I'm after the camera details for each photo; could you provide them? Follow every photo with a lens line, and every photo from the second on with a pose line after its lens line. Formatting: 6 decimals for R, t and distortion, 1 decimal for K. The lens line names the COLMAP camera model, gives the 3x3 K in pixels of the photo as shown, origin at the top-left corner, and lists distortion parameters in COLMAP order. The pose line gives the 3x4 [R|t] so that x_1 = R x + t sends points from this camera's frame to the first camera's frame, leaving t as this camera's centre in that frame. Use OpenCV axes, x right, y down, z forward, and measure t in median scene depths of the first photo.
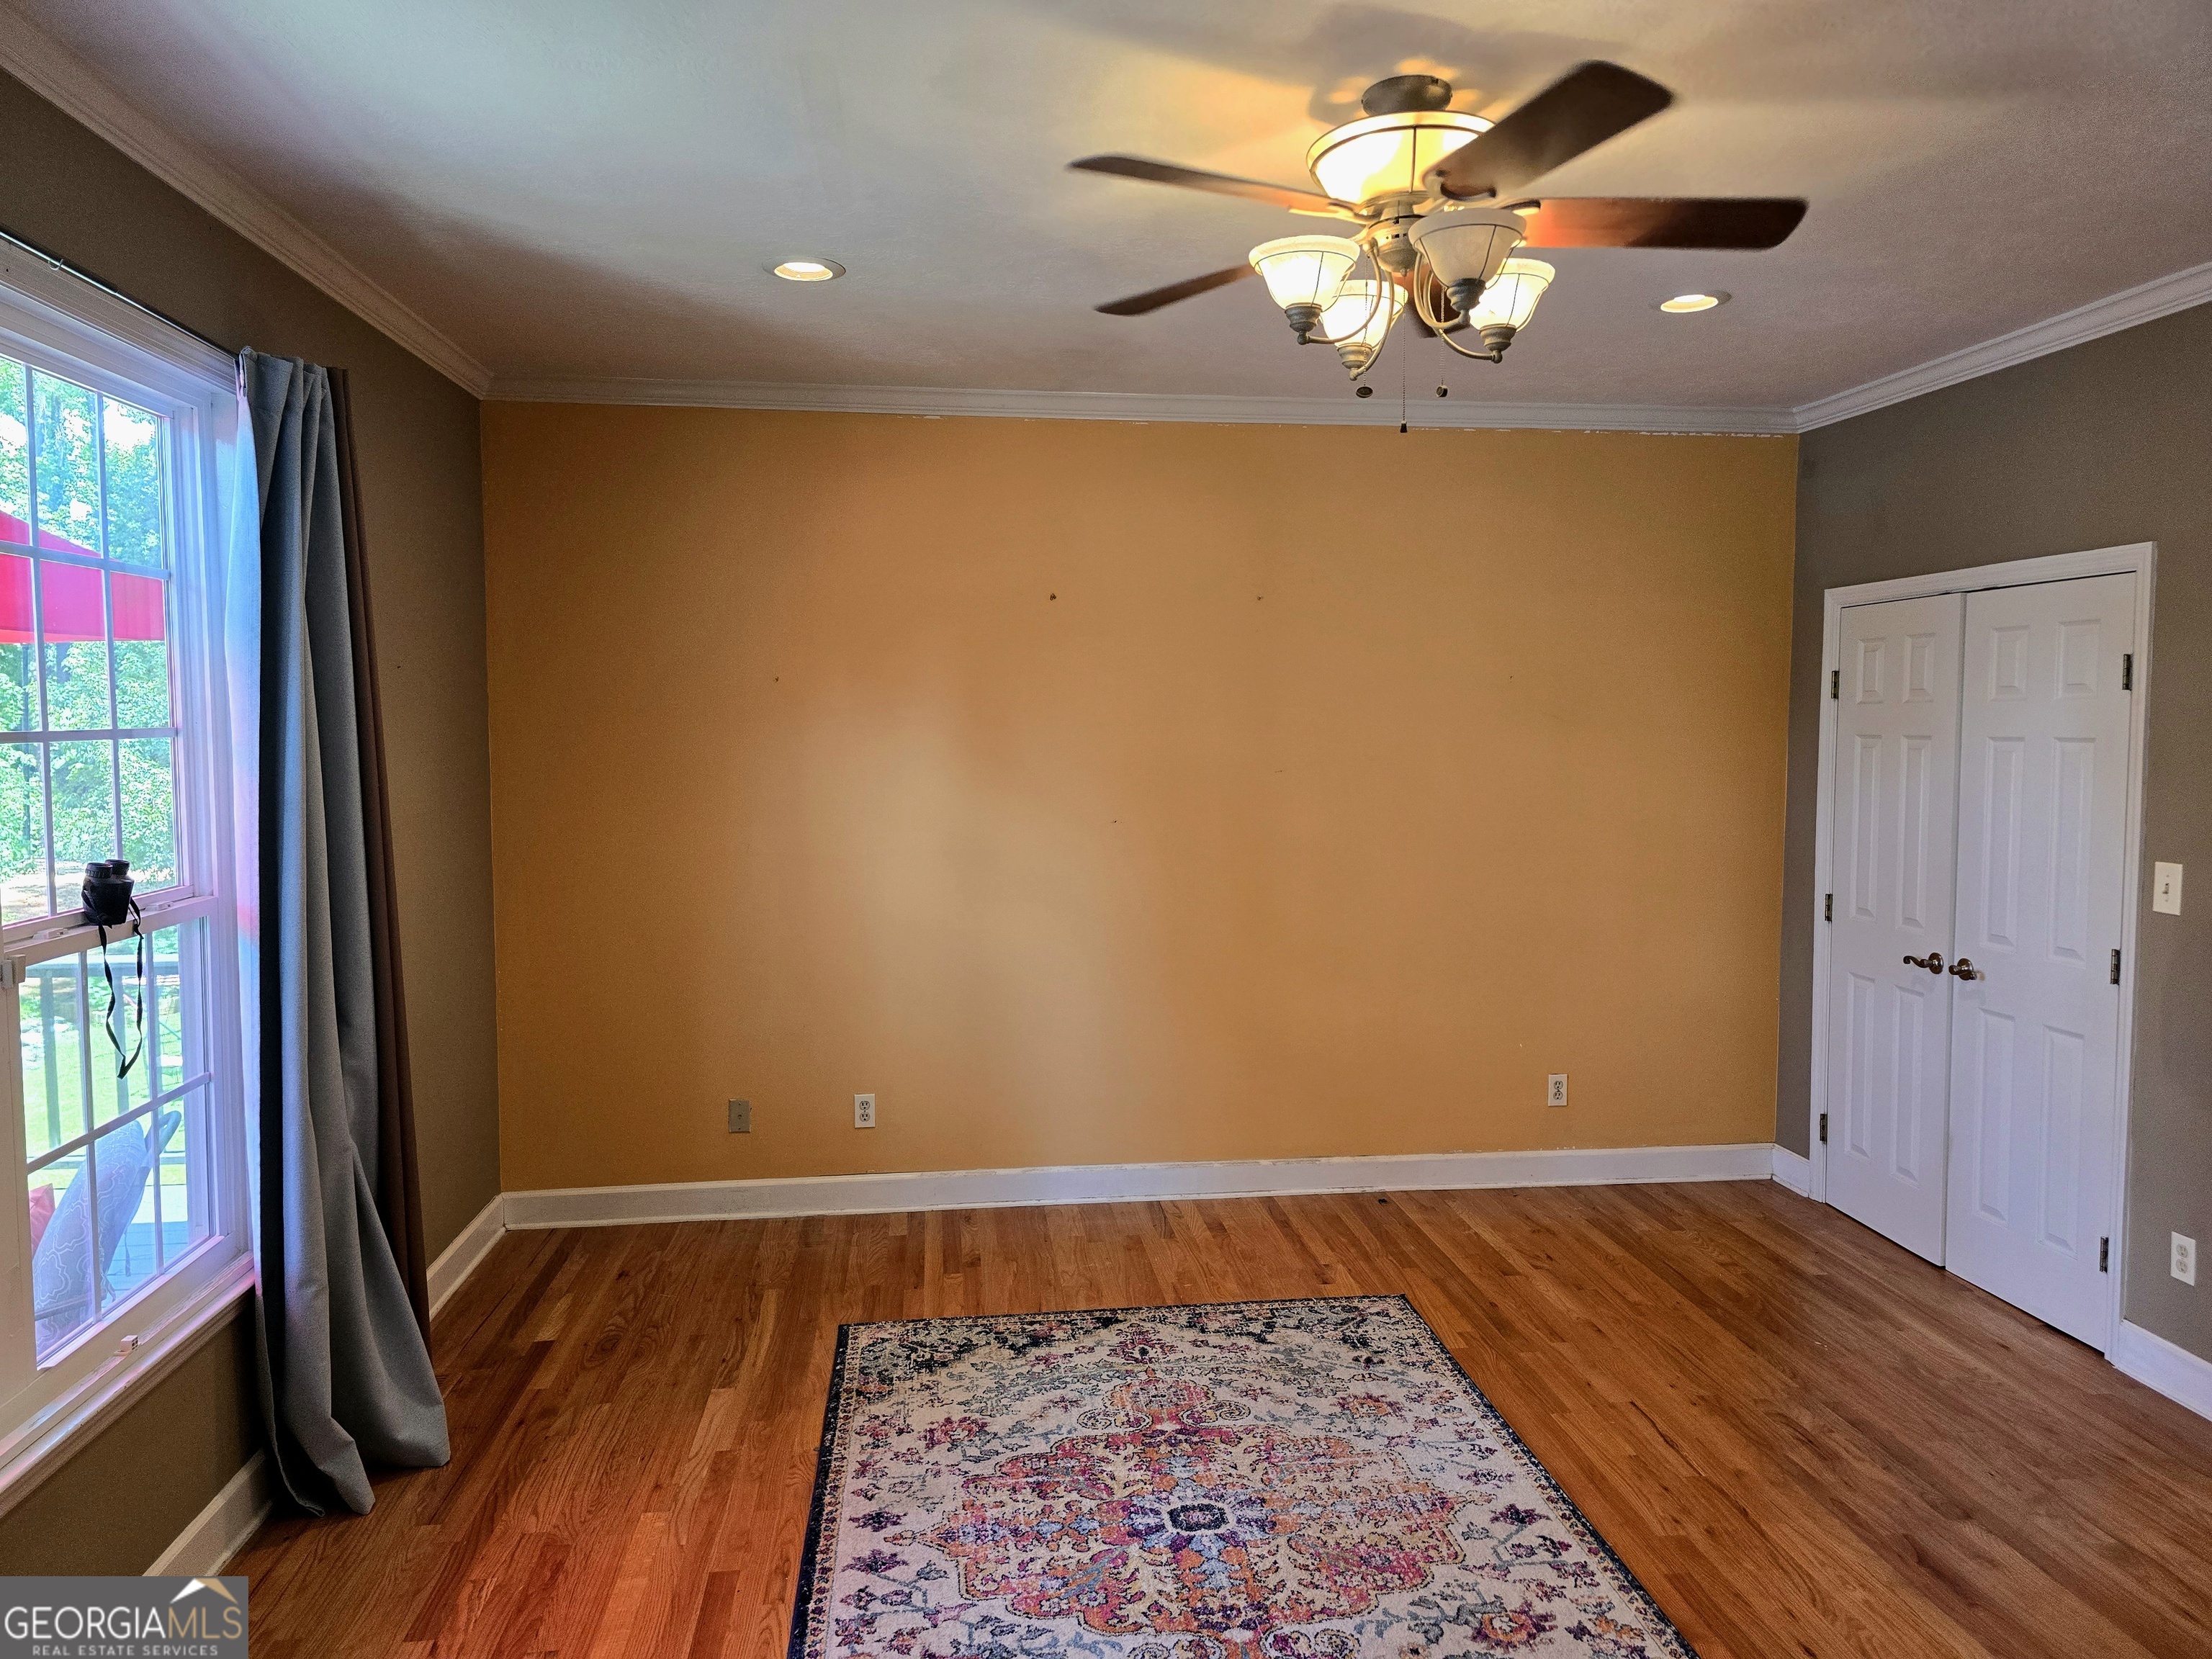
lens RADIAL K [[1492.1, 0, 1106.0], [0, 1492.1, 822.0], [0, 0, 1]] dist [0.001253, -0.001907]
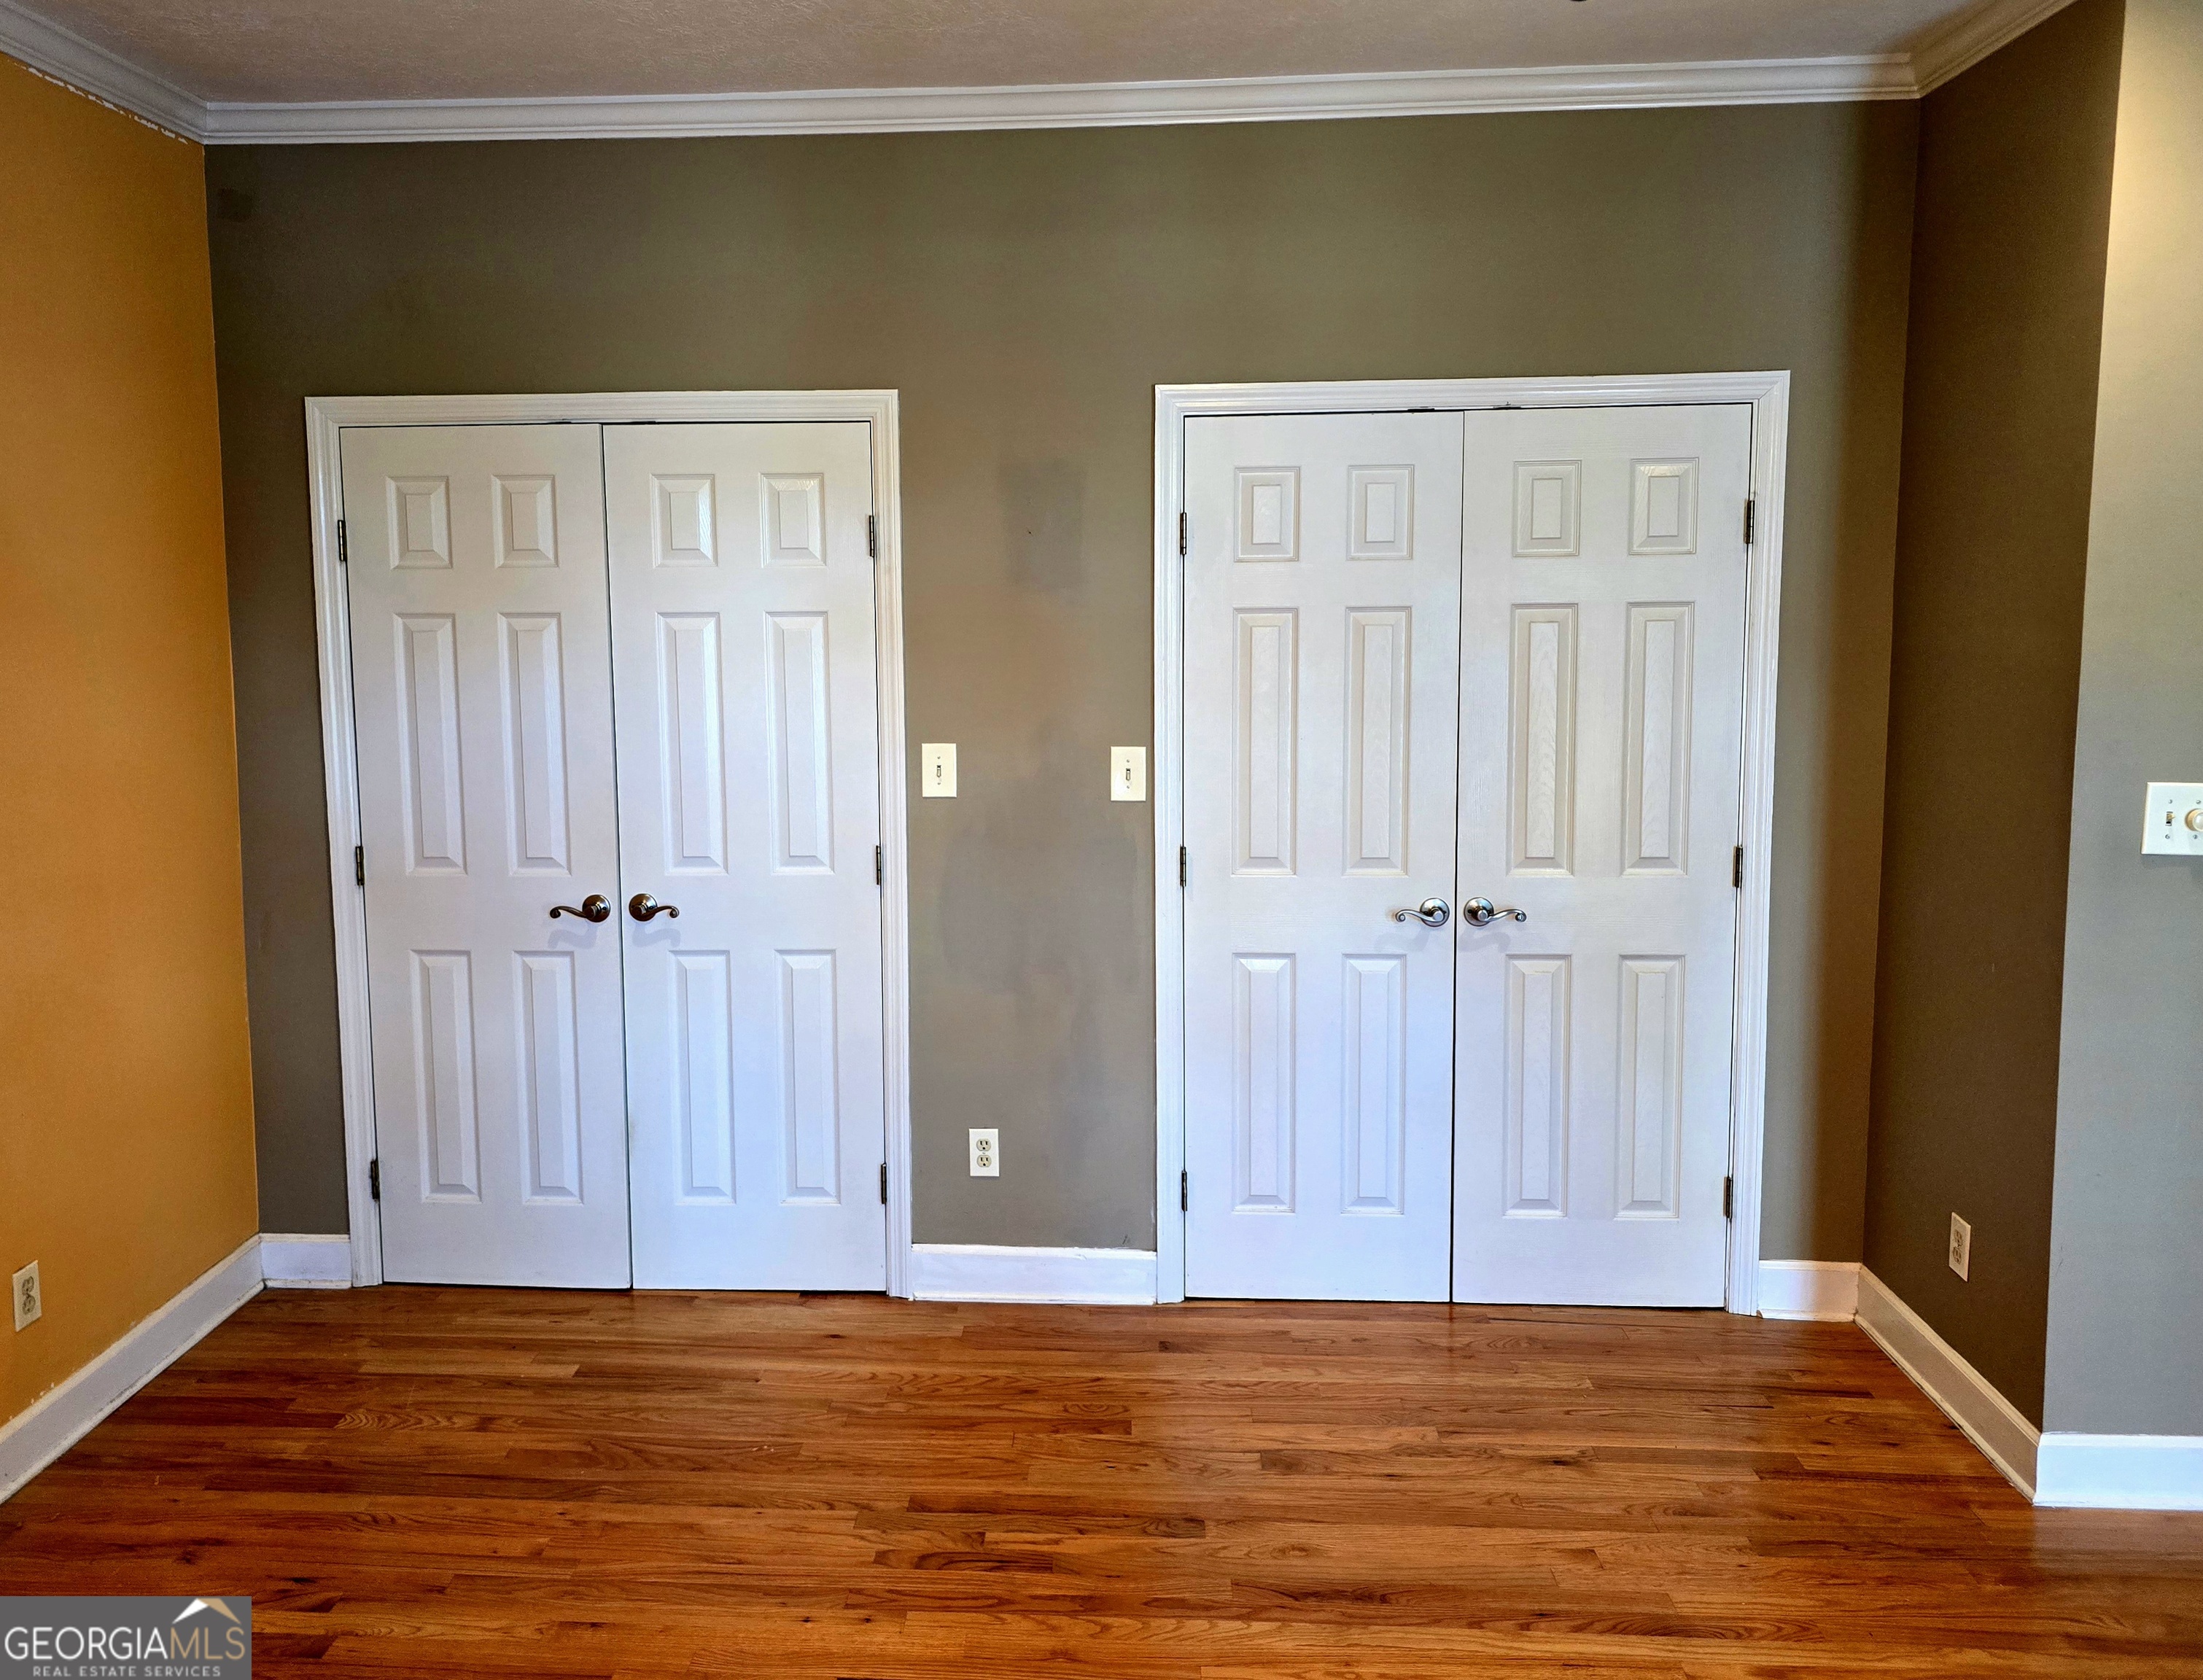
lens RADIAL K [[1616.8, 0, 1049.2], [0, 1616.8, 747.1], [0, 0, 1]] dist [0.033552, -0.022168]
pose [[0.183821, -0.101678, 0.977687, -0.214133], [0.077177, 0.993058, 0.088766, -0.045084], [-0.979925, 0.059138, 0.190392, 0.620896]]
